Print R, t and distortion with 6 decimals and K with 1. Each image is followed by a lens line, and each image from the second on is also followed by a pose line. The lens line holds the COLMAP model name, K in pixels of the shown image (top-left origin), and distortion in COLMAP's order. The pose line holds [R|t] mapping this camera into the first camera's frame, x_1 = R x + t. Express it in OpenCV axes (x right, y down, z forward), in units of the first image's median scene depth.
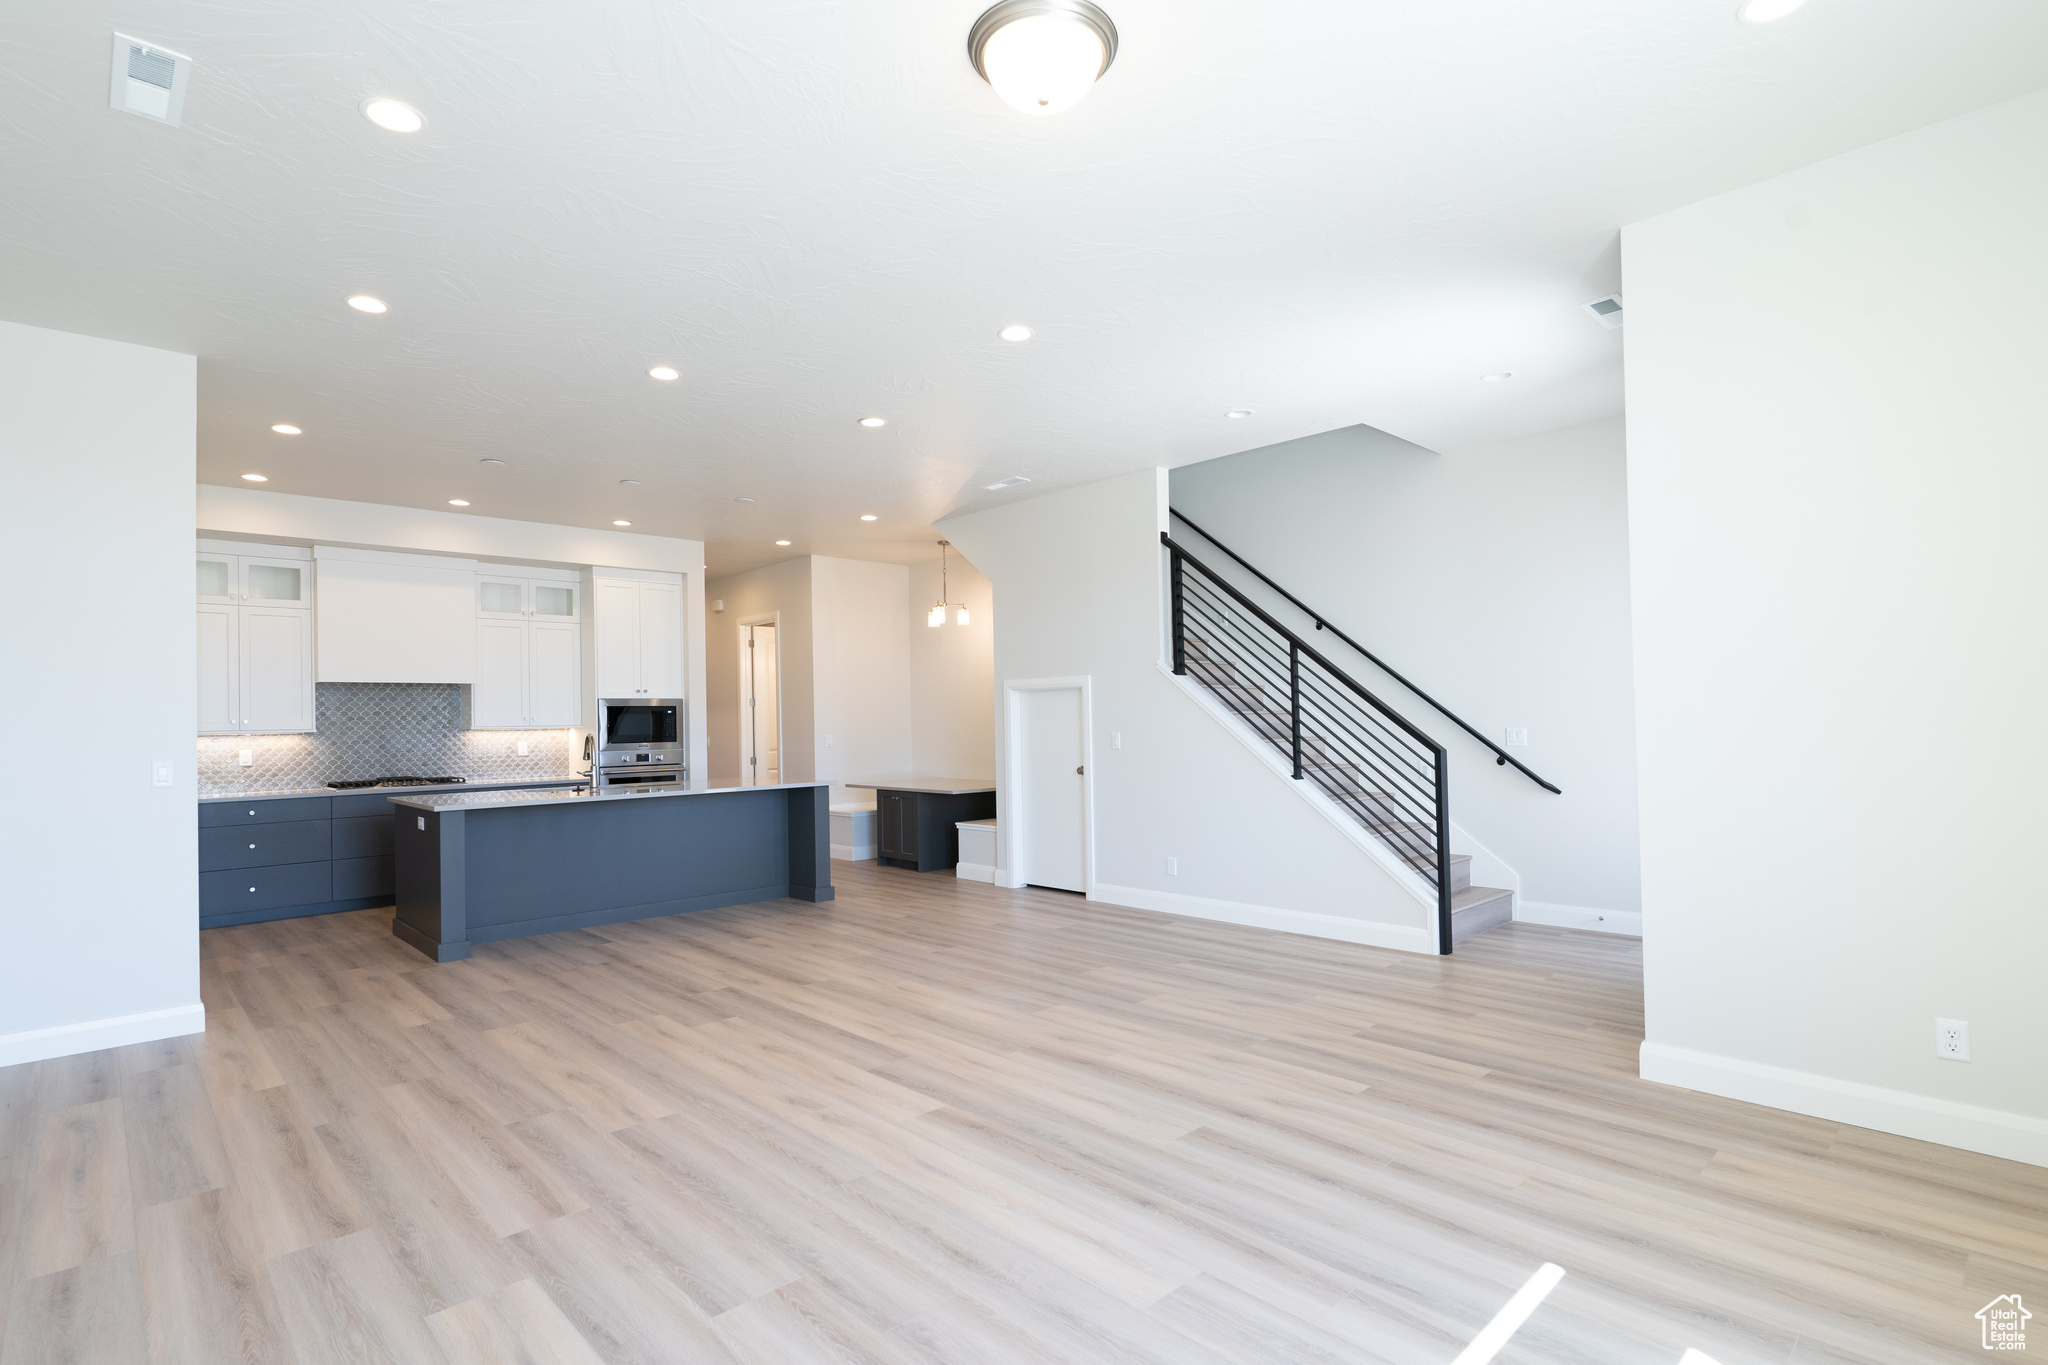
lens RADIAL K [[982.5, 0, 1029.6], [0, 982.5, 703.2], [0, 0, 1]] dist [-0.005814, -0.000270]
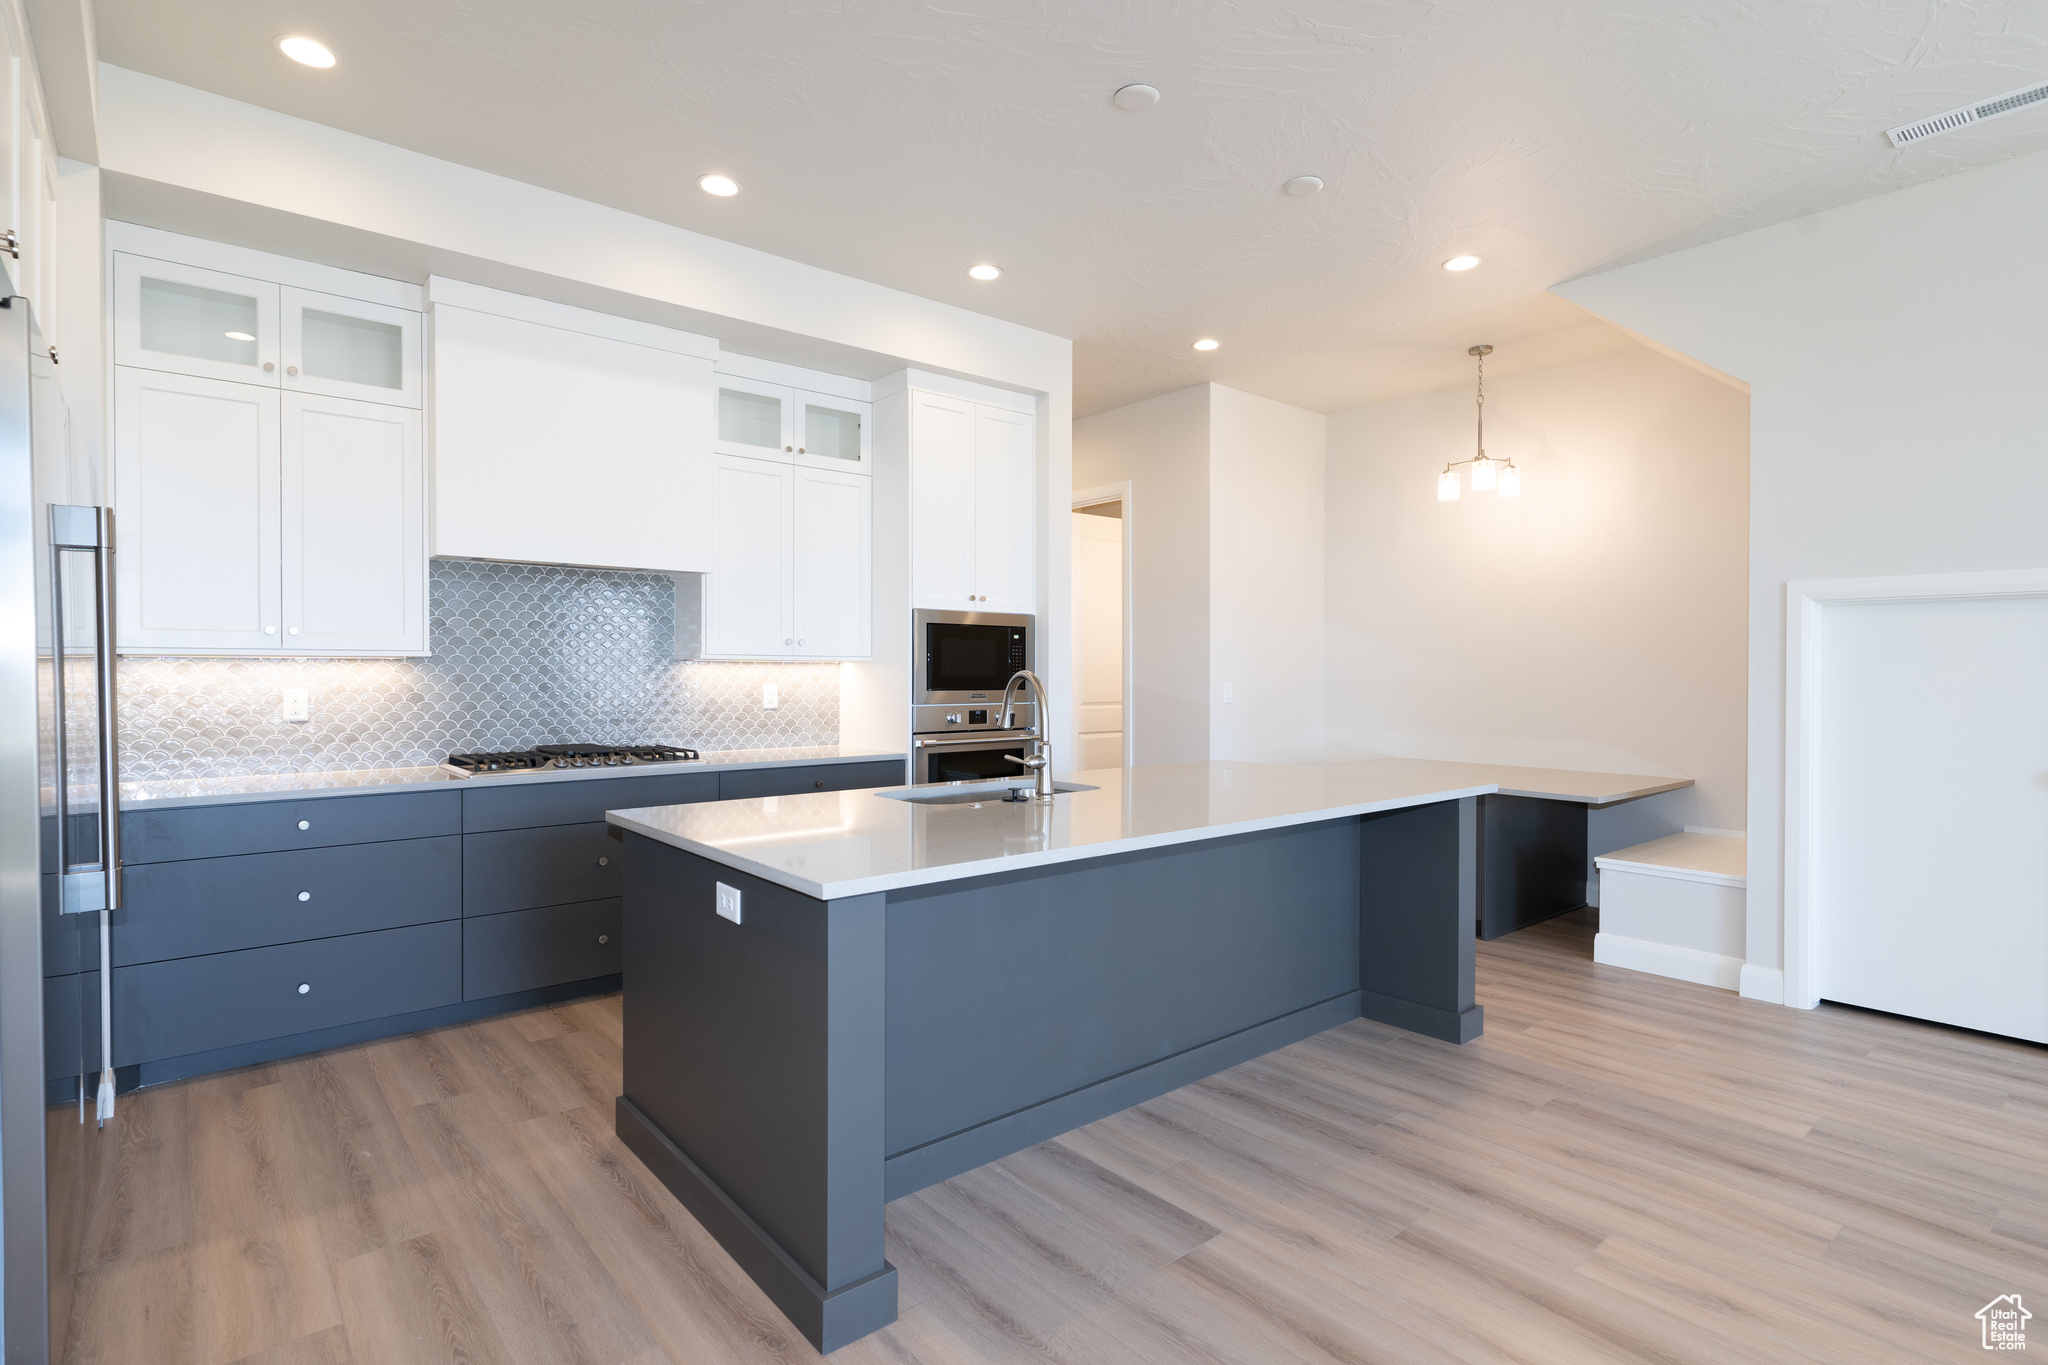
lens RADIAL K [[1007.5, 0, 1015.1], [0, 1007.5, 677.2], [0, 0, 1]] dist [0.003727, 0.000475]
pose [[0.997875, 0.022475, -0.061162, -0.381645], [-0.020895, 0.999434, 0.026347, 0.019361], [0.061719, -0.025013, 0.997780, 0.481729]]
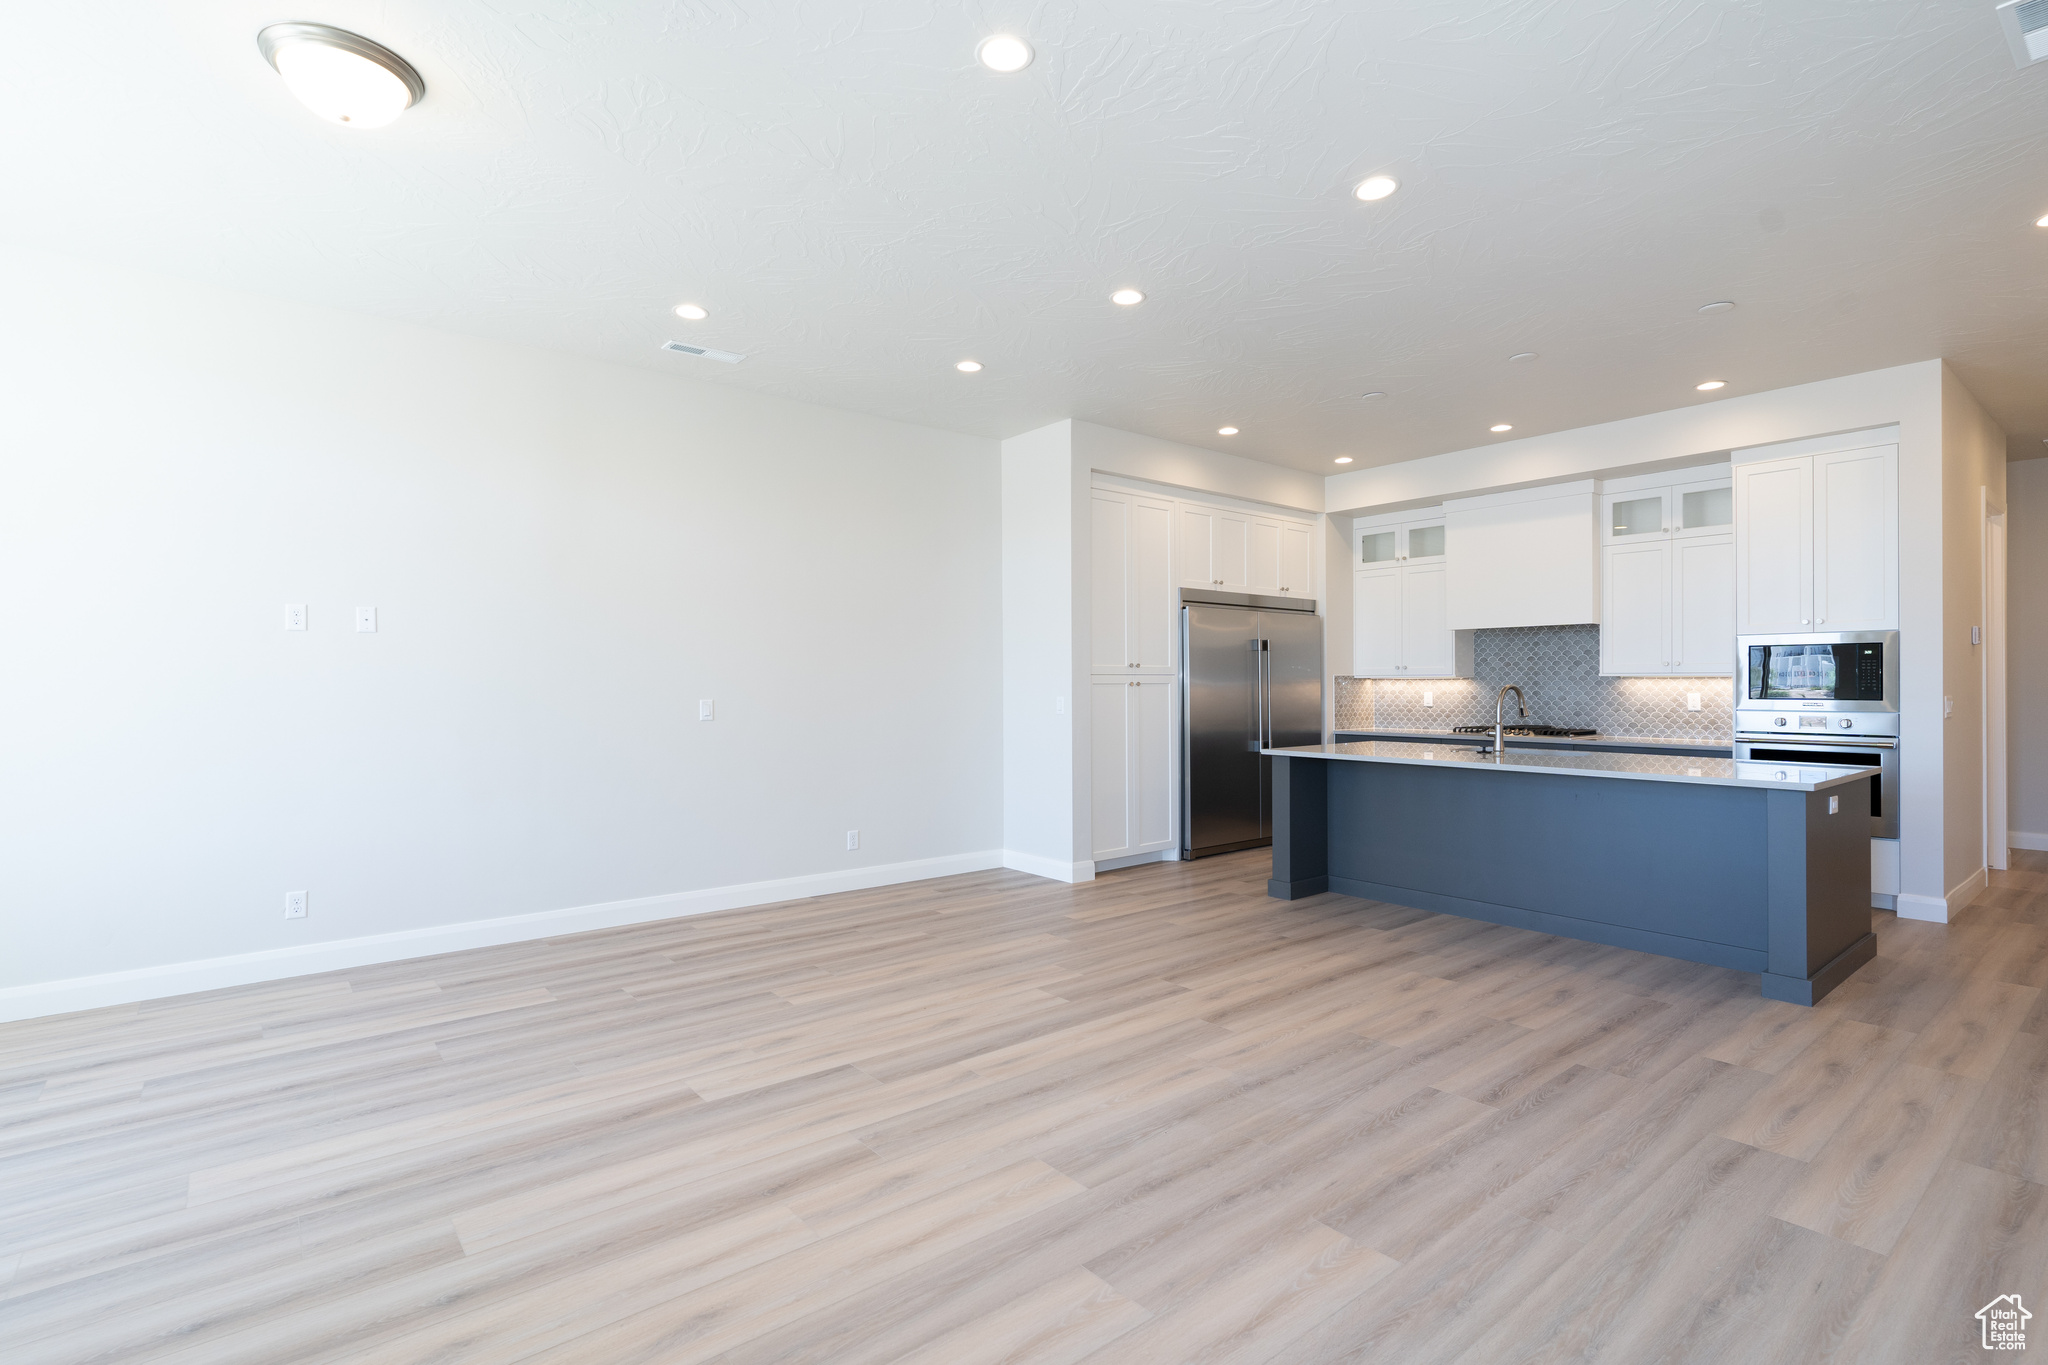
lens RADIAL K [[973.7, 0, 1024.0], [0, 973.7, 682.5], [0, 0, 1]] dist [0.001455, -0.000459]
pose [[-0.074948, 0.019547, -0.996996, 0.337561], [0.023125, 0.999573, 0.017859, 0.005196], [0.996919, -0.021717, -0.075368, 0.588119]]
